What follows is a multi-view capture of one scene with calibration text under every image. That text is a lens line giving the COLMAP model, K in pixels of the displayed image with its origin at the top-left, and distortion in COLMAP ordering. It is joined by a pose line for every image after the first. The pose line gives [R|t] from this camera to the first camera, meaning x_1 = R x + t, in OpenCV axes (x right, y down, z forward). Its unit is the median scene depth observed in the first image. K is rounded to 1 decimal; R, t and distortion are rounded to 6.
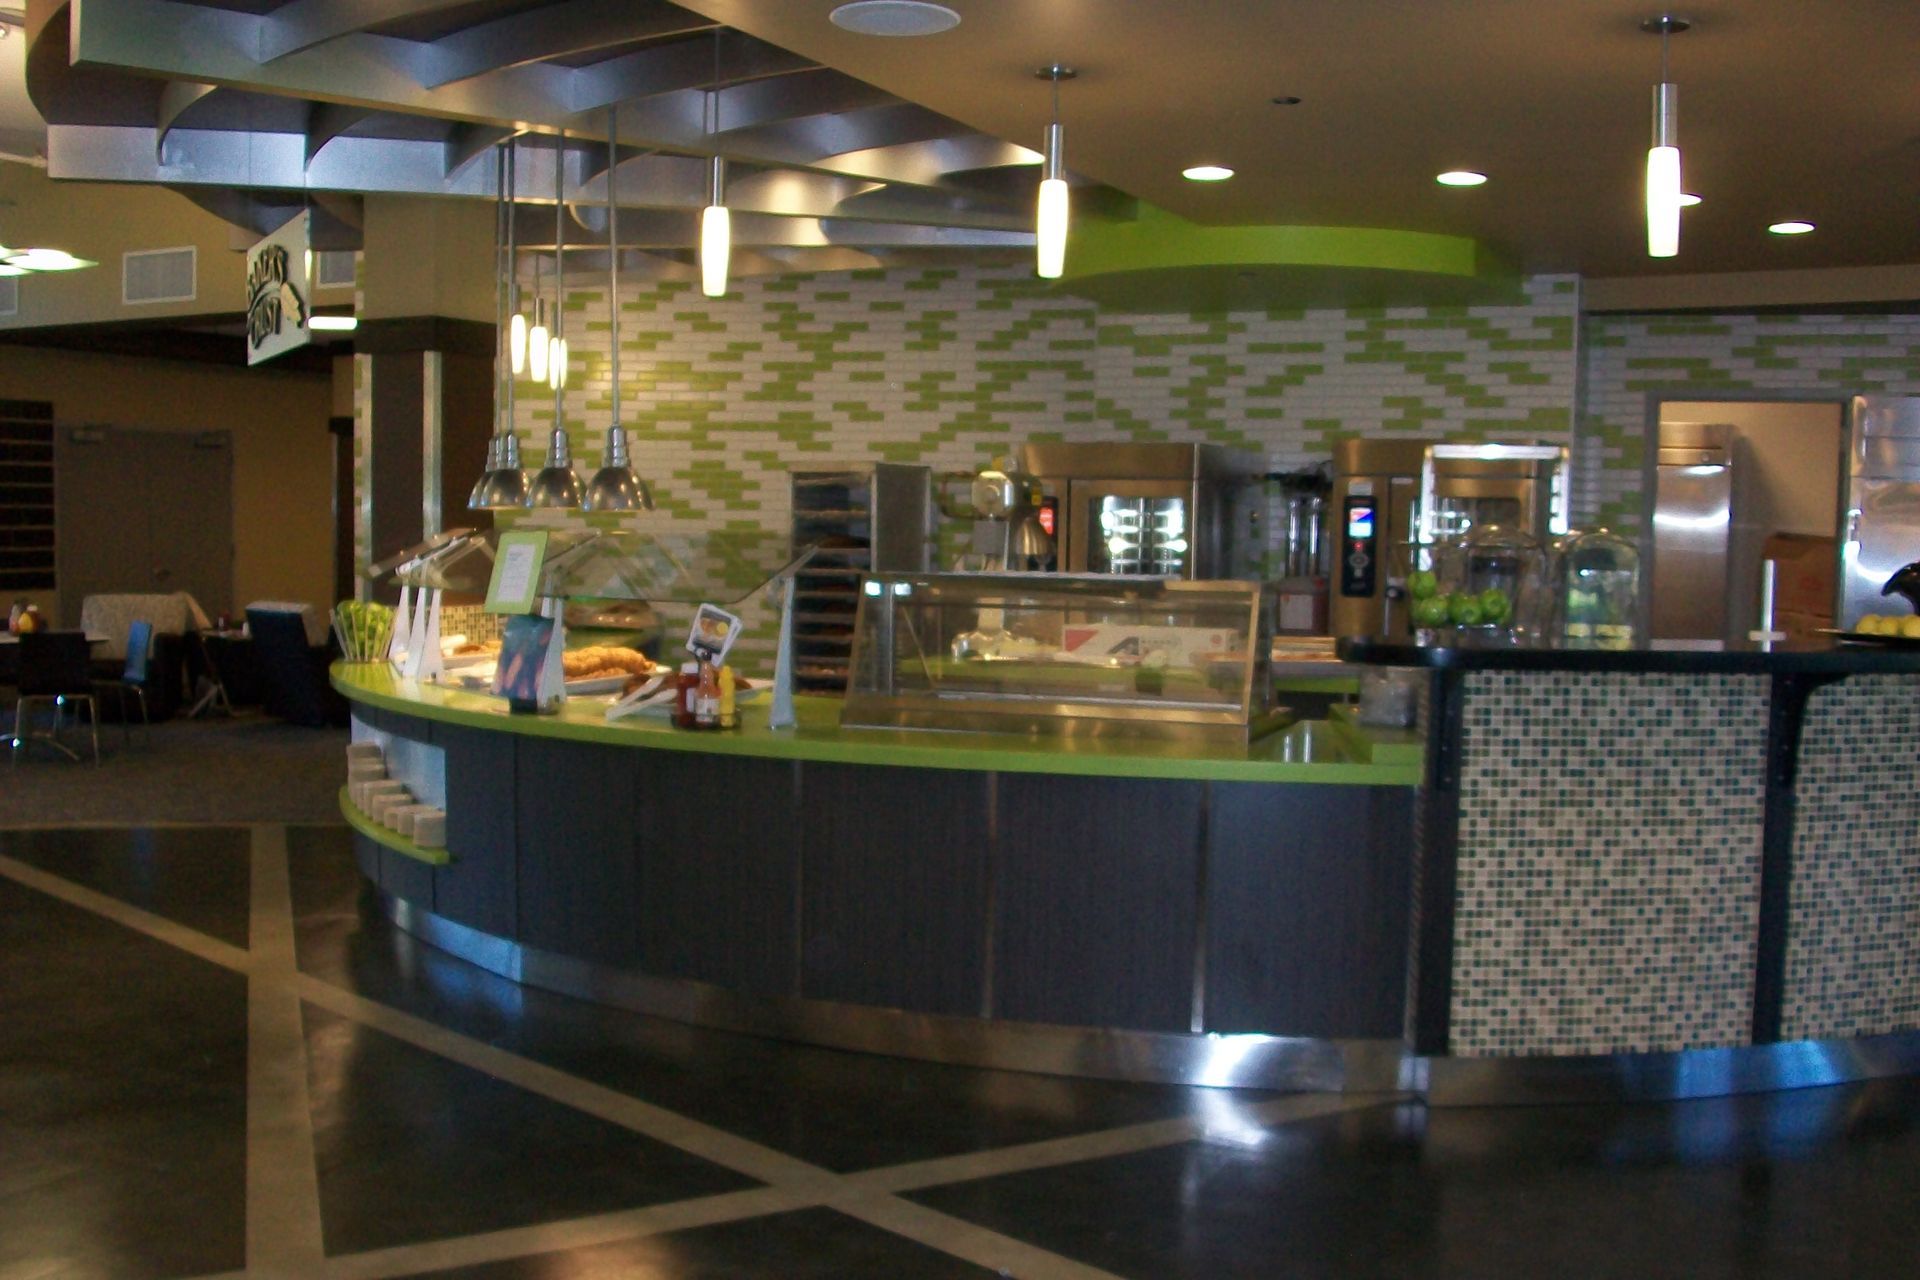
lens RADIAL K [[1925.0, 0, 951.1], [0, 1925.0, 686.2], [0, 0, 1]] dist [-0.127822, 0.017044]
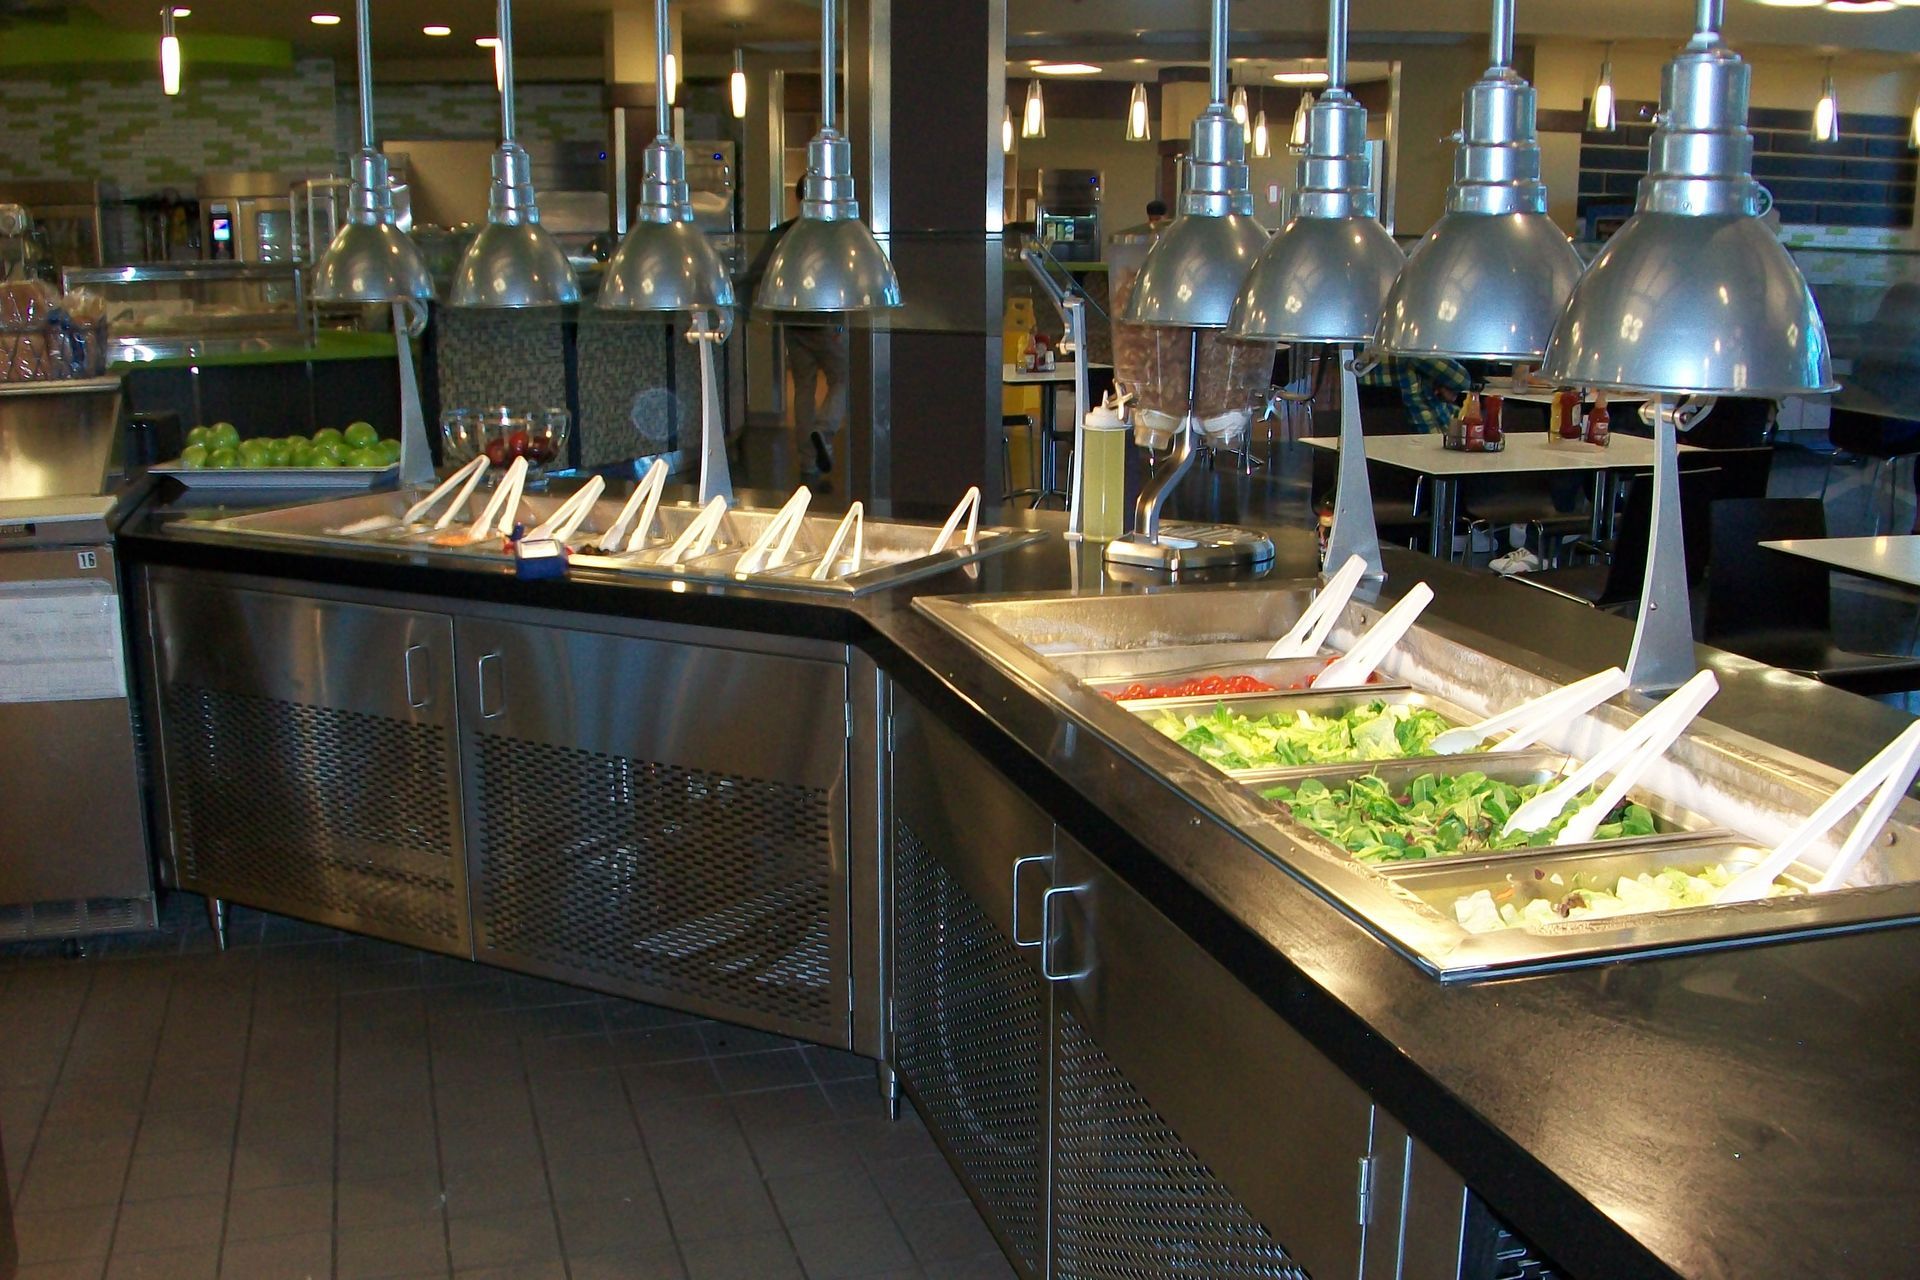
lens RADIAL K [[1925.0, 0, 951.1], [0, 1925.0, 686.2], [0, 0, 1]] dist [-0.127822, 0.017044]
pose [[0.726166, -0.175054, 0.664861, -0.411697], [0.070506, 0.980905, 0.181259, 0.039543], [-0.683895, -0.084747, 0.724642, -0.489986]]
